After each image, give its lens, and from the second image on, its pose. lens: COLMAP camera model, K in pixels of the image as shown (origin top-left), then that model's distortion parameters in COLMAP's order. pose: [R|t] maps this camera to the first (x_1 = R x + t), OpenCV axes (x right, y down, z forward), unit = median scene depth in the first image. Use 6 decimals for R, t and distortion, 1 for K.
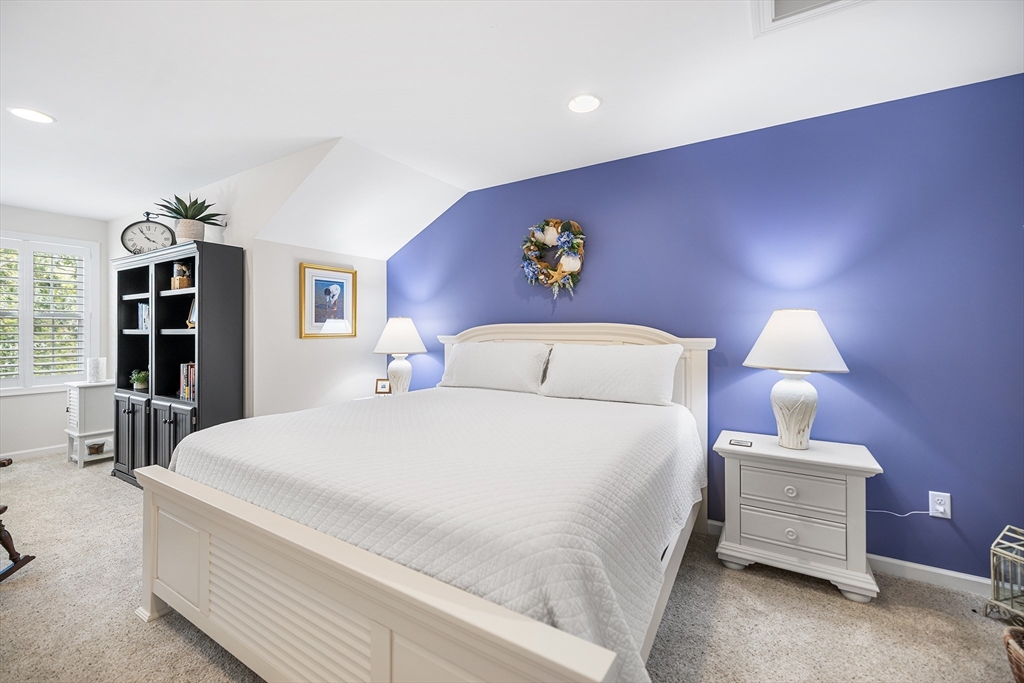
lens RADIAL K [[430.3, 0, 500.3], [0, 430.3, 328.9], [0, 0, 1]] dist [-0.000930, -0.000858]
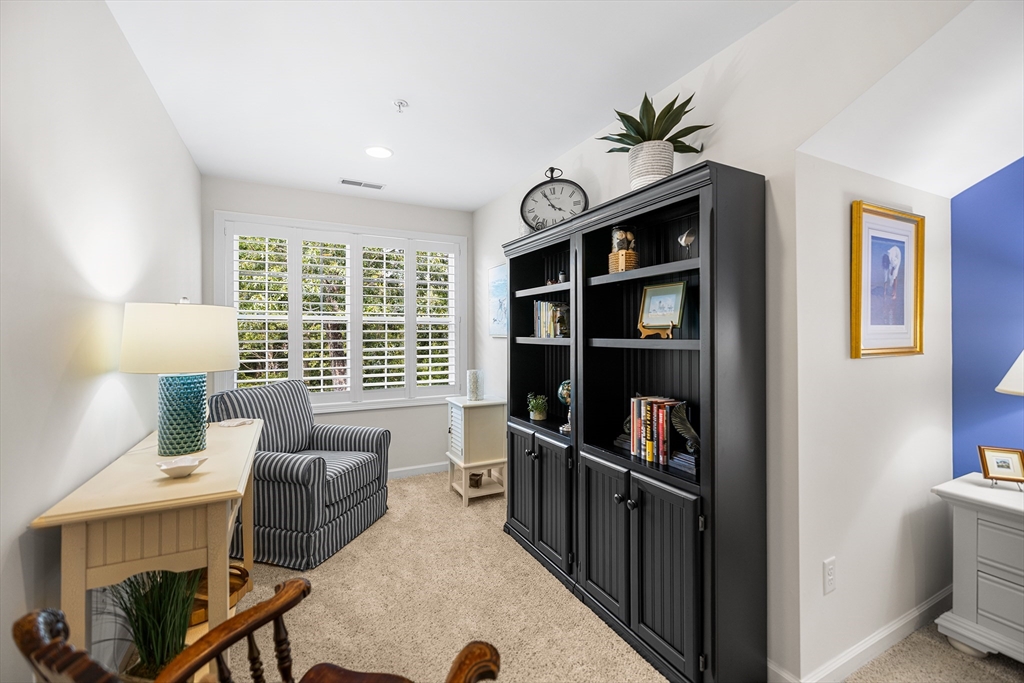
lens RADIAL K [[430.3, 0, 511.6], [0, 430.3, 333.1], [0, 0, 1]] dist [-0.000930, -0.000858]
pose [[0.858741, -0.001234, -0.512408, -0.524763], [0.004235, 0.999980, 0.004689, -0.009583], [0.512392, -0.006196, 0.858729, 0.373196]]
